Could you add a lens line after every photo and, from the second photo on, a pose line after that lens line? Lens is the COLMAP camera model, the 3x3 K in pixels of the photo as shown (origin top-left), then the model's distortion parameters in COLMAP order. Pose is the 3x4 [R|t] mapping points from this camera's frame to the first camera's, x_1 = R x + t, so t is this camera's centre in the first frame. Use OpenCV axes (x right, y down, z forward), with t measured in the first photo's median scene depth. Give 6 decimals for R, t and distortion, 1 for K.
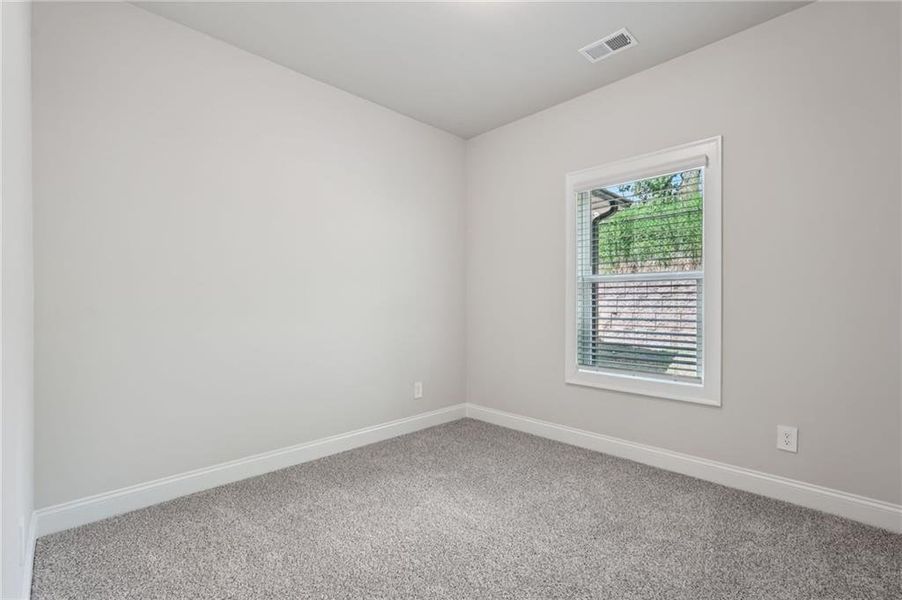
lens RADIAL K [[405.9, 0, 449.7], [0, 405.9, 302.5], [0, 0, 1]] dist [-0.014424, 0.009083]
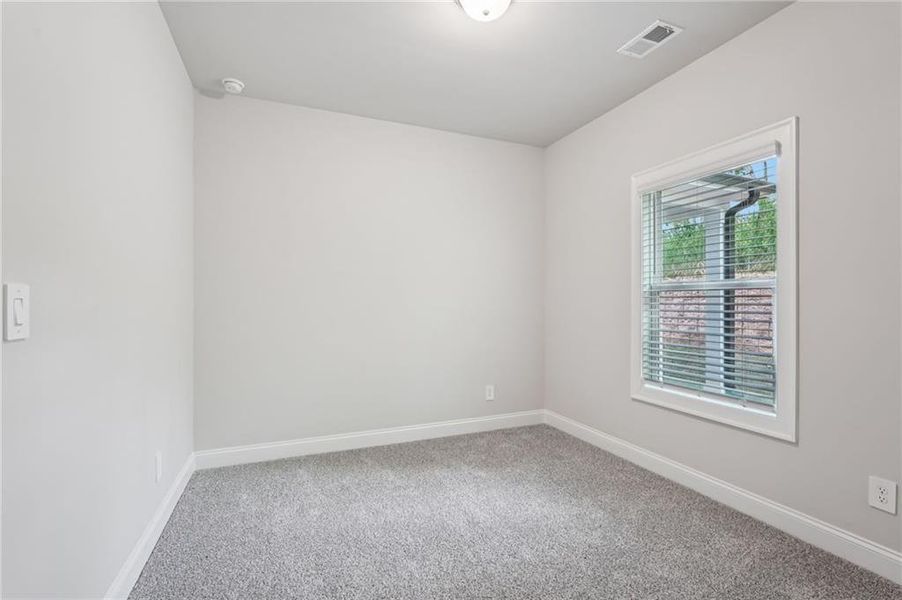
lens RADIAL K [[404.2, 0, 451.7], [0, 404.2, 300.1], [0, 0, 1]] dist [-0.013372, 0.008175]
pose [[0.928700, -0.003530, -0.370815, 0.290238], [0.002854, 0.999993, -0.002369, -0.032233], [0.370821, 0.001142, 0.928704, -0.027115]]
